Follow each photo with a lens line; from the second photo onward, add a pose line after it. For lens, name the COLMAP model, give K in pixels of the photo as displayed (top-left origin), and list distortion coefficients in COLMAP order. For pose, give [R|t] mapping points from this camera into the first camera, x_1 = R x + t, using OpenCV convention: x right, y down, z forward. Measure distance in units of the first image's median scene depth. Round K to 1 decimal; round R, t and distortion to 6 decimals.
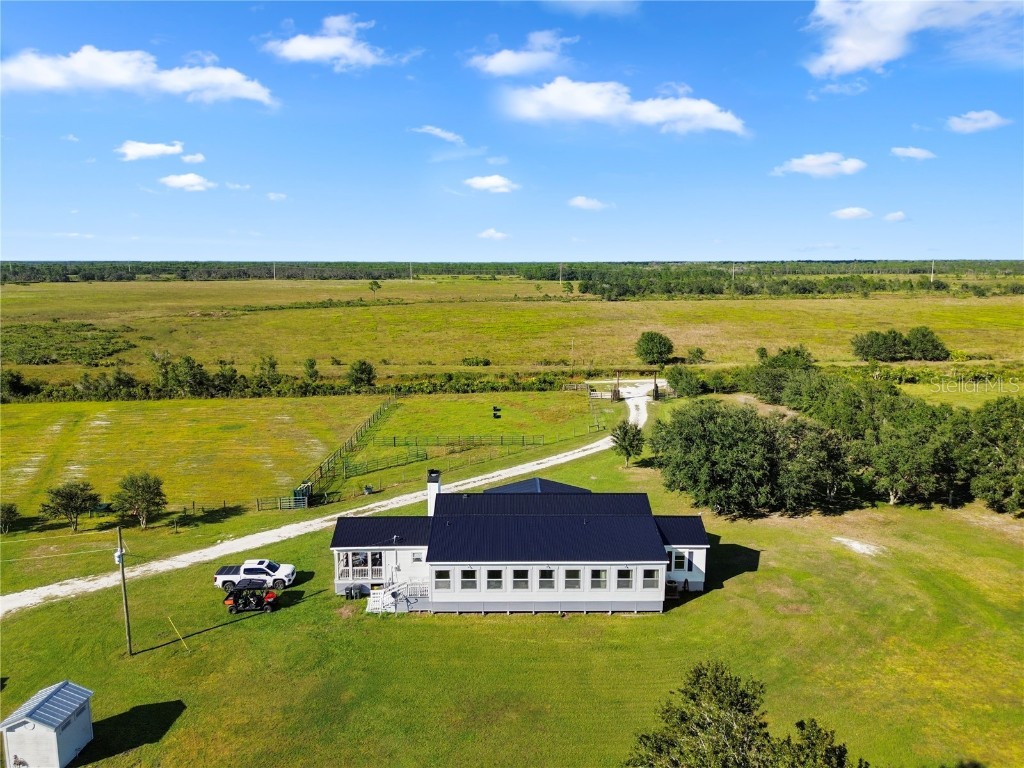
lens RADIAL K [[726.3, 0, 512.6], [0, 726.3, 386.3], [0, 0, 1]] dist [0.061164, -0.048623]
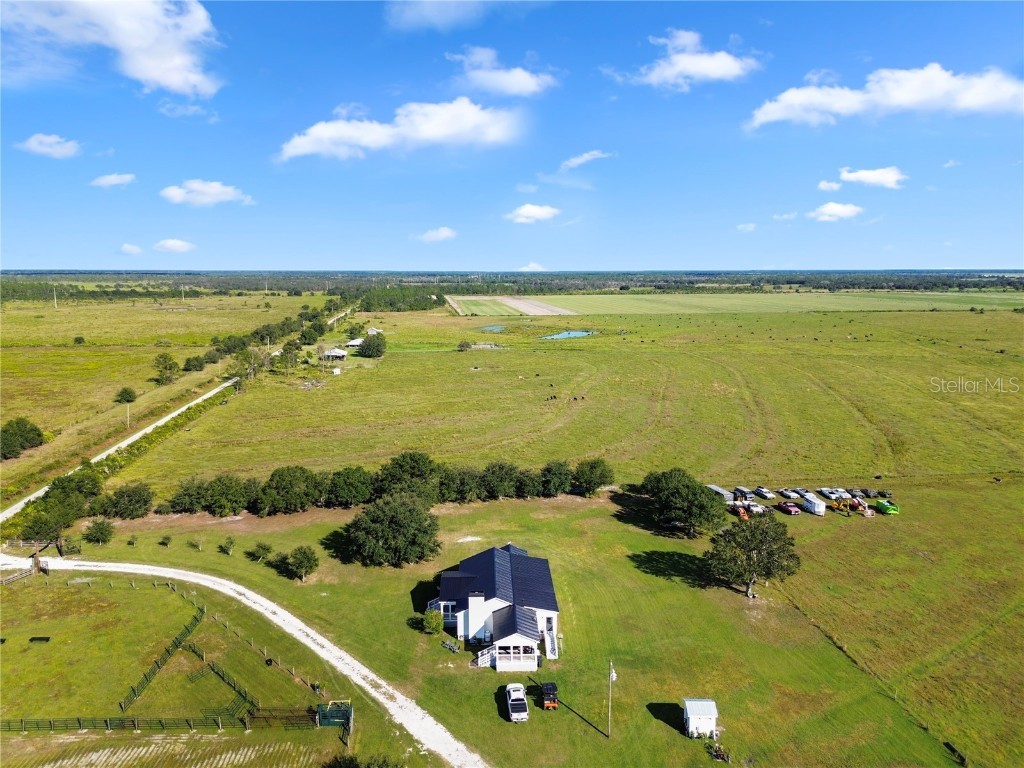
lens RADIAL K [[726.1, 0, 510.1], [0, 726.1, 385.6], [0, 0, 1]] dist [0.071420, -0.068155]
pose [[-0.021074, -0.159531, 0.986968, -1.515938], [0.170185, 0.972207, 0.160779, -0.523921], [-0.985187, 0.171356, 0.006661, 0.813822]]
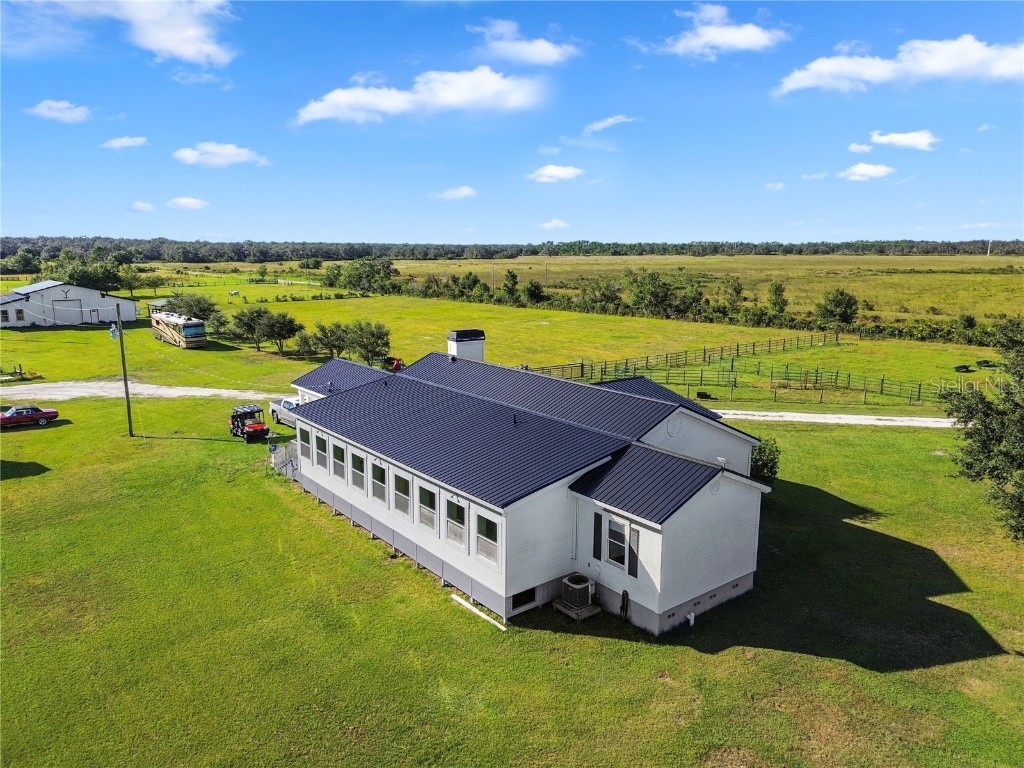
lens RADIAL K [[726.1, 0, 510.1], [0, 726.1, 385.6], [0, 0, 1]] dist [0.071420, -0.068155]
pose [[0.607324, 0.152938, -0.779594, 0.440753], [-0.138767, 0.986632, 0.085451, 0.103664], [0.782241, 0.056286, 0.620428, 0.588763]]
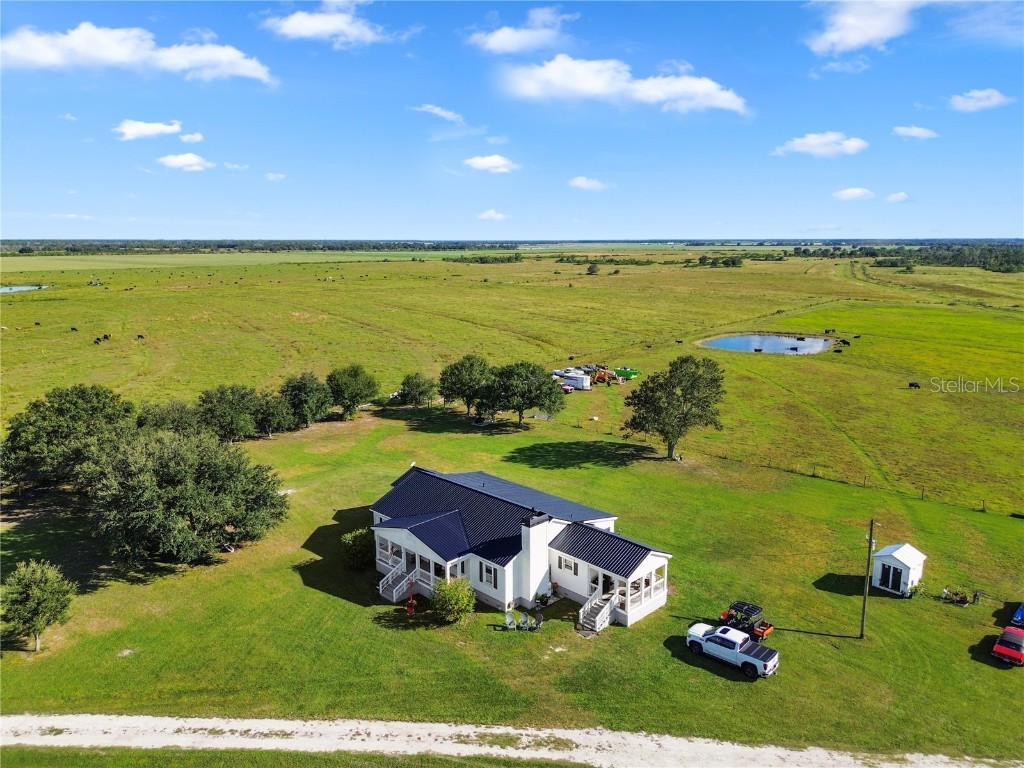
lens RADIAL K [[731.4, 0, 514.4], [0, 731.4, 381.5], [0, 0, 1]] dist [0.059479, -0.047642]
pose [[-0.701495, -0.135004, 0.699770, -0.665970], [0.123397, 0.944054, 0.305834, -0.299670], [-0.701910, 0.300891, -0.645590, 1.488104]]
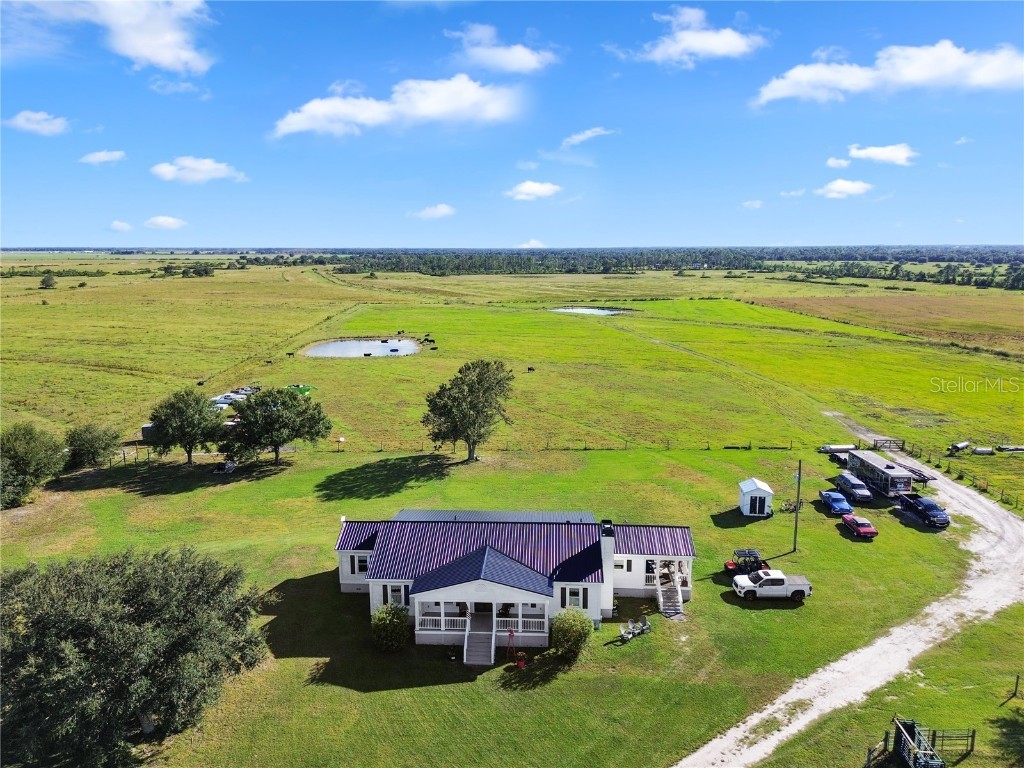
lens RADIAL K [[726.1, 0, 510.1], [0, 726.1, 385.6], [0, 0, 1]] dist [0.071420, -0.068155]
pose [[-0.998006, -0.007669, 0.062648, -0.042000], [0.014989, 0.935397, 0.353283, -0.338748], [-0.061310, 0.353517, -0.933417, 1.708858]]
